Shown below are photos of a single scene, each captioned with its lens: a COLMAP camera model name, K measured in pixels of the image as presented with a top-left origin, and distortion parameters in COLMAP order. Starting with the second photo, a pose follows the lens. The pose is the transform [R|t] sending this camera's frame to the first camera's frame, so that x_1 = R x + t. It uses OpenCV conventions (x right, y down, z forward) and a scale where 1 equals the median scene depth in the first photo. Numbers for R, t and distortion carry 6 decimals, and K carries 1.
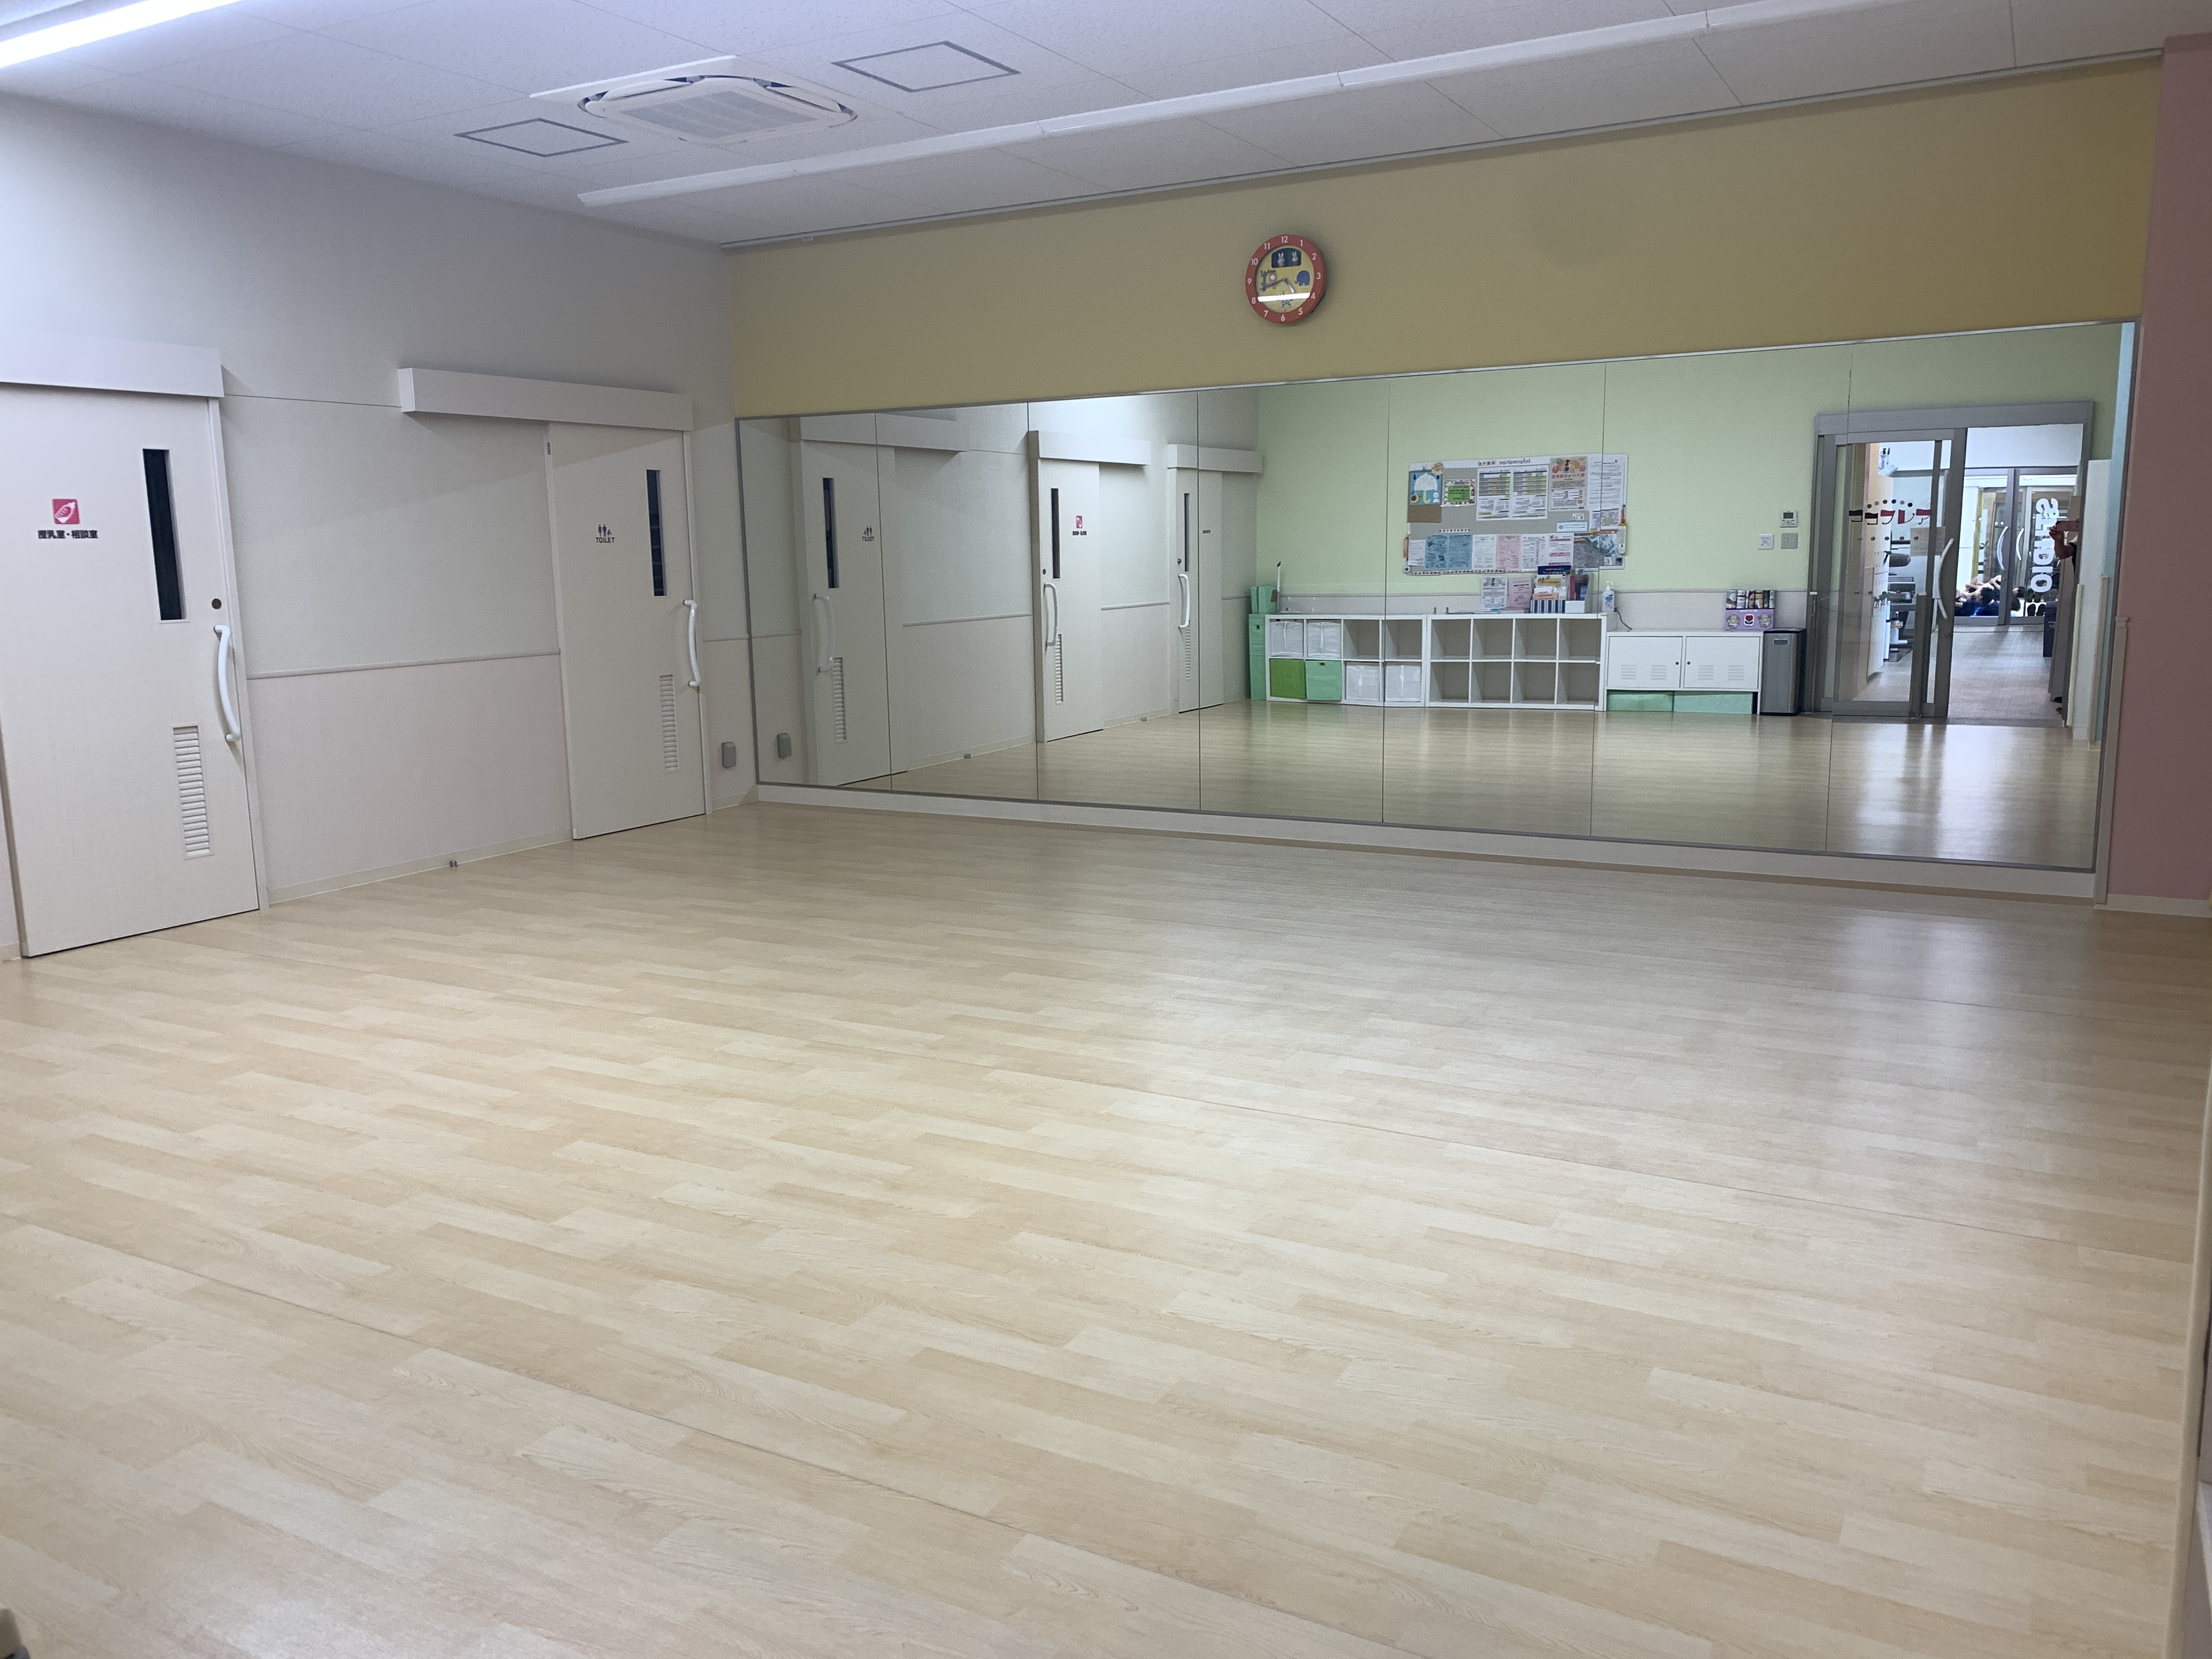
lens RADIAL K [[1704.3, 0, 1092.9], [0, 1704.3, 834.2], [0, 0, 1]] dist [0.027725, -0.010682]
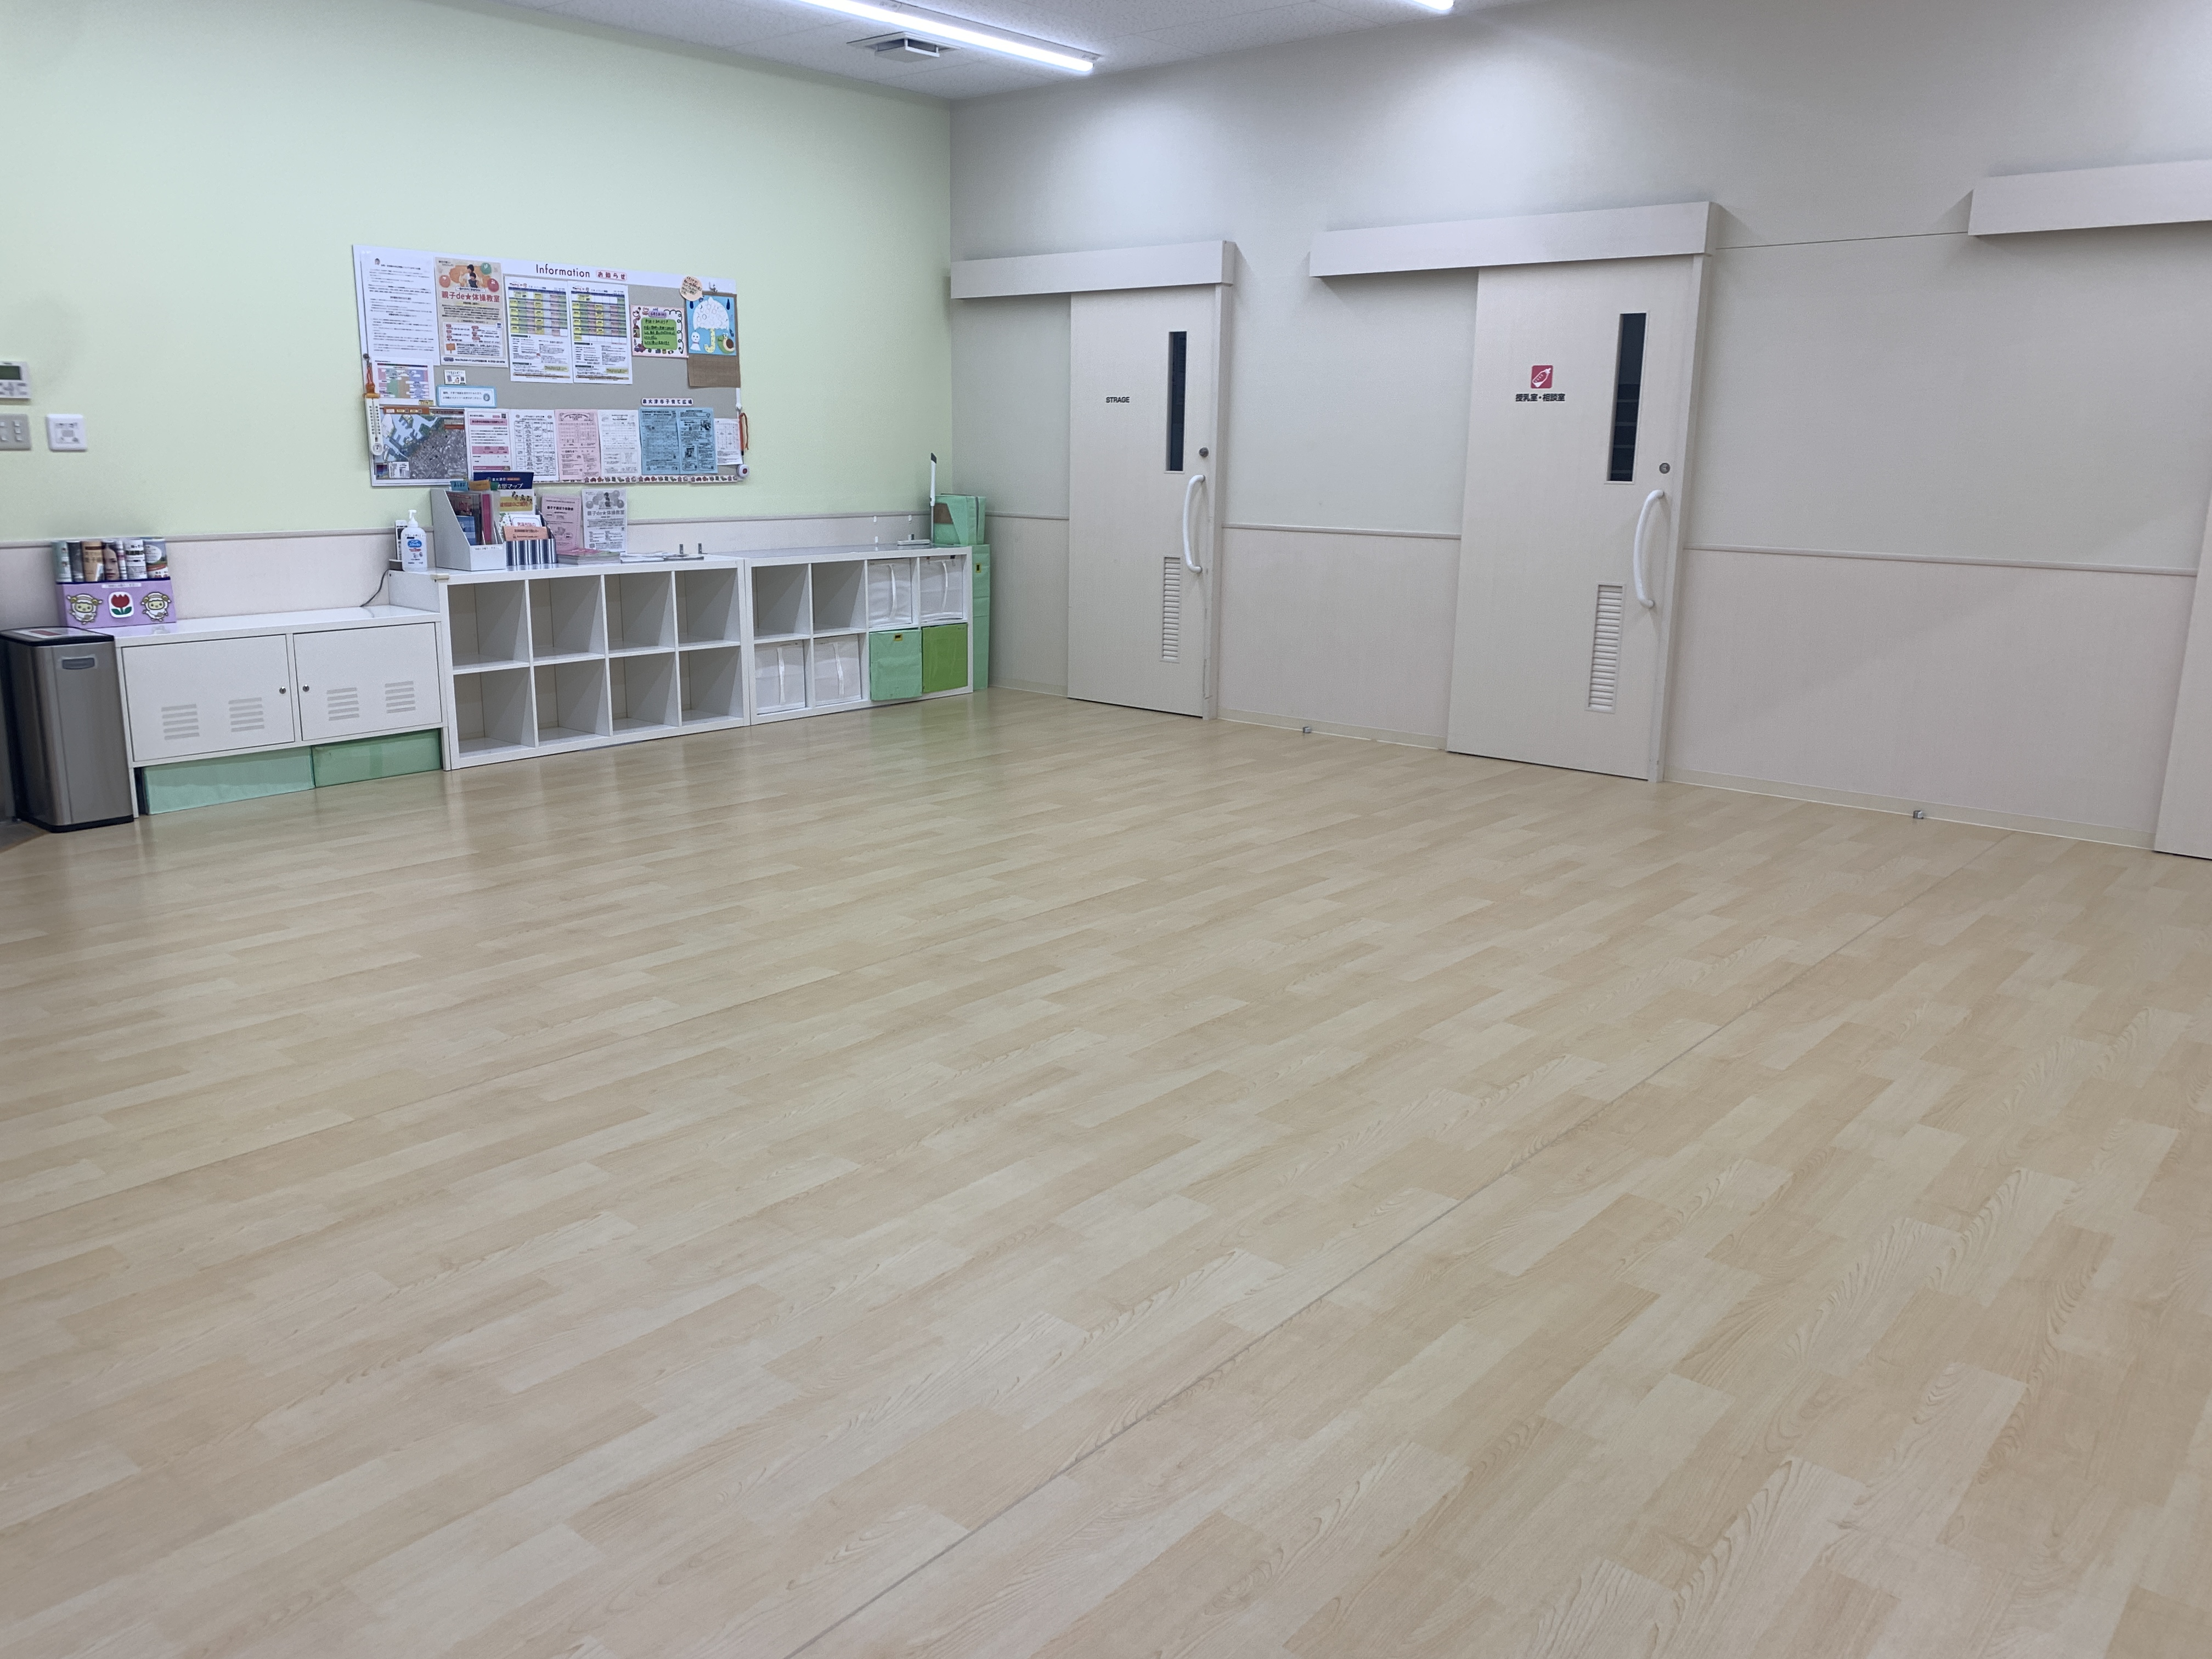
lens RADIAL K [[1704.3, 0, 1090.8], [0, 1704.3, 824.0], [0, 0, 1]] dist [0.027725, -0.010682]
pose [[-0.210012, 0.239393, -0.947938, 0.619277], [-0.168749, 0.946134, 0.276323, -0.176232], [0.963026, 0.217994, -0.158302, 0.990246]]
